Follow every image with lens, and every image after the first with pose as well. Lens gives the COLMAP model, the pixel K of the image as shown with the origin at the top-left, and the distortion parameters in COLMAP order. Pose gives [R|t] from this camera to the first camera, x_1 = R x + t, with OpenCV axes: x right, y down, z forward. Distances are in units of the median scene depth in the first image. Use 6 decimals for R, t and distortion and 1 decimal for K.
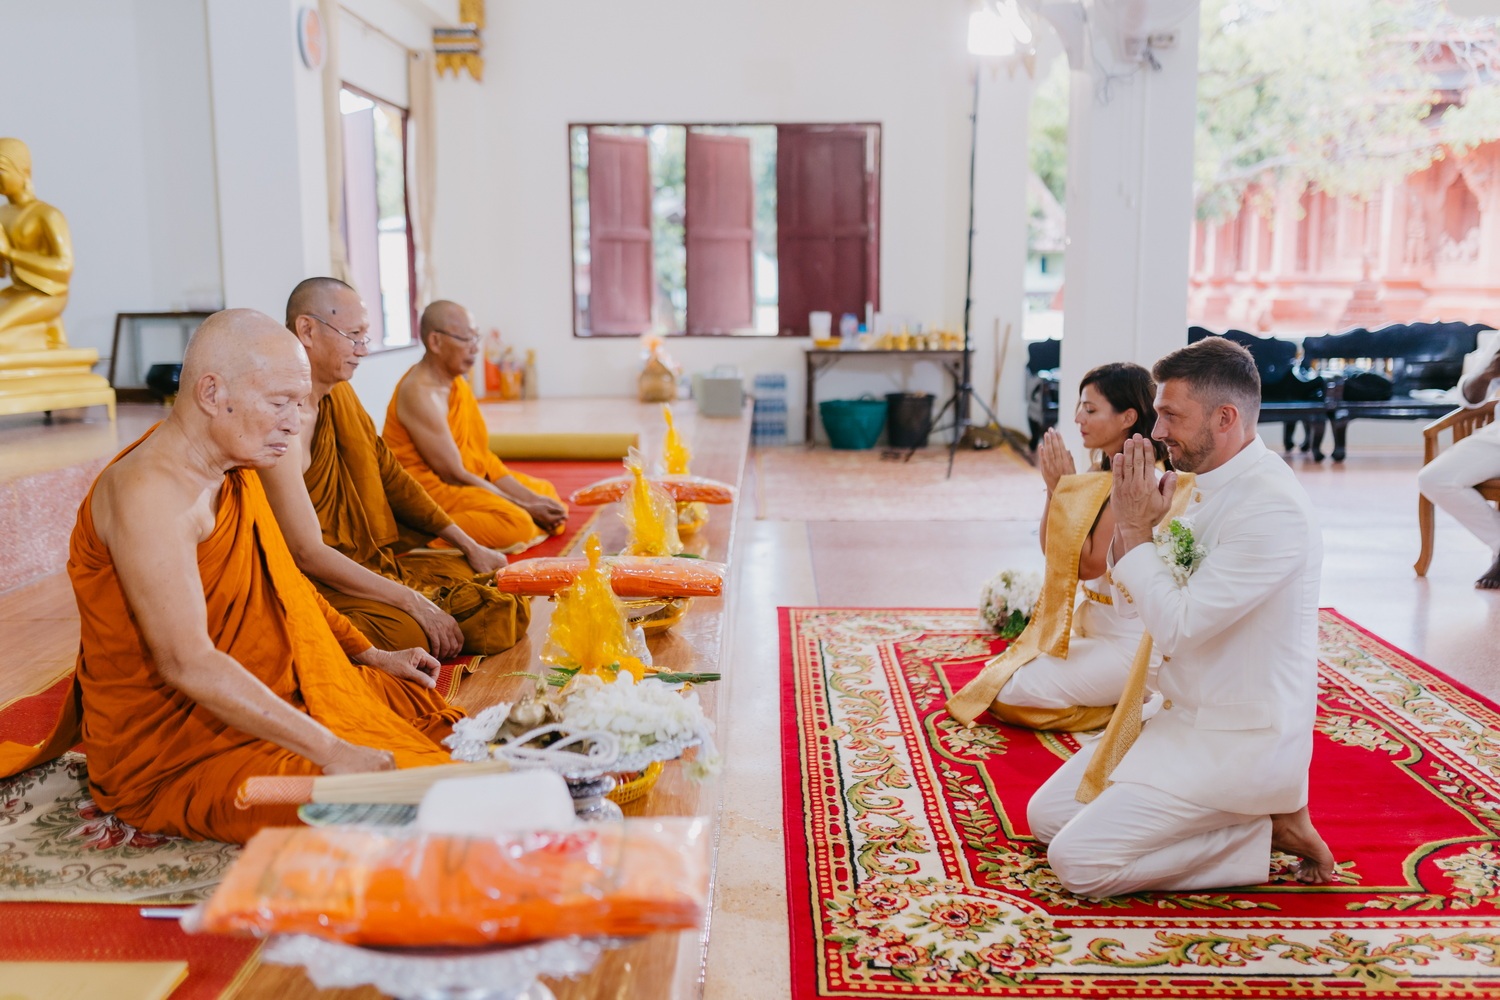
lens RADIAL K [[1480.8, 0, 709.2], [0, 1480.8, 511.5], [0, 0, 1]] dist [0.006188, 0.000000]
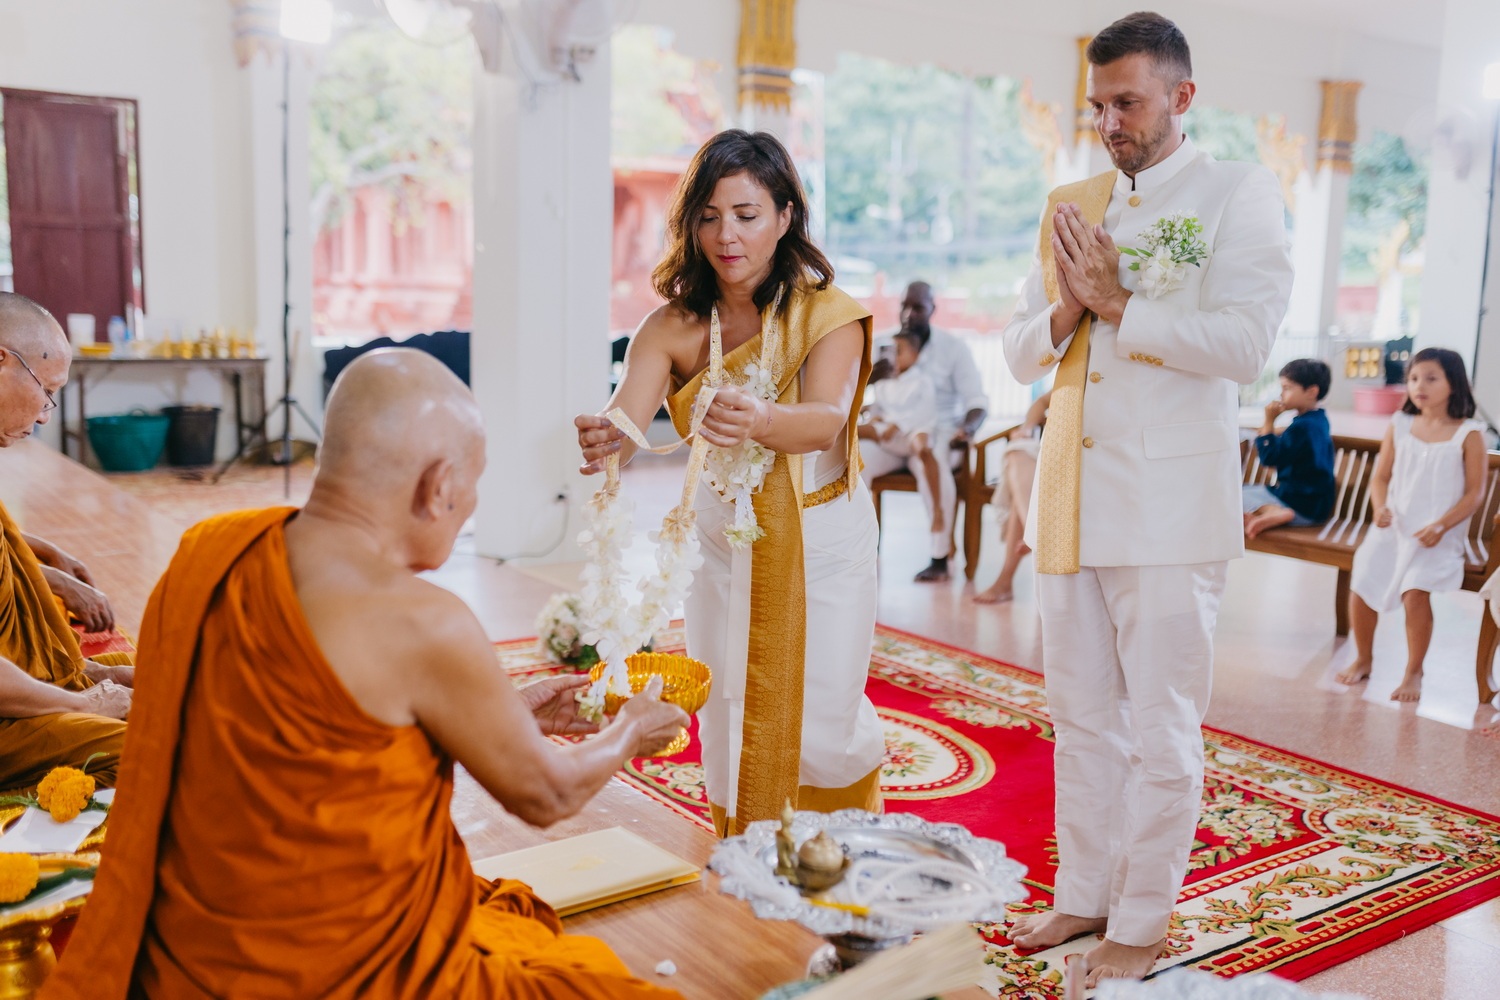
lens RADIAL K [[1480.8, 0, 747.4], [0, 1480.8, 501.3], [0, 0, 1]] dist [0.006188, 0.000000]
pose [[0.798557, -0.063645, 0.598545, -0.219900], [0.066810, 0.997622, 0.016944, -0.024370], [-0.598200, 0.026458, 0.800910, 0.135436]]
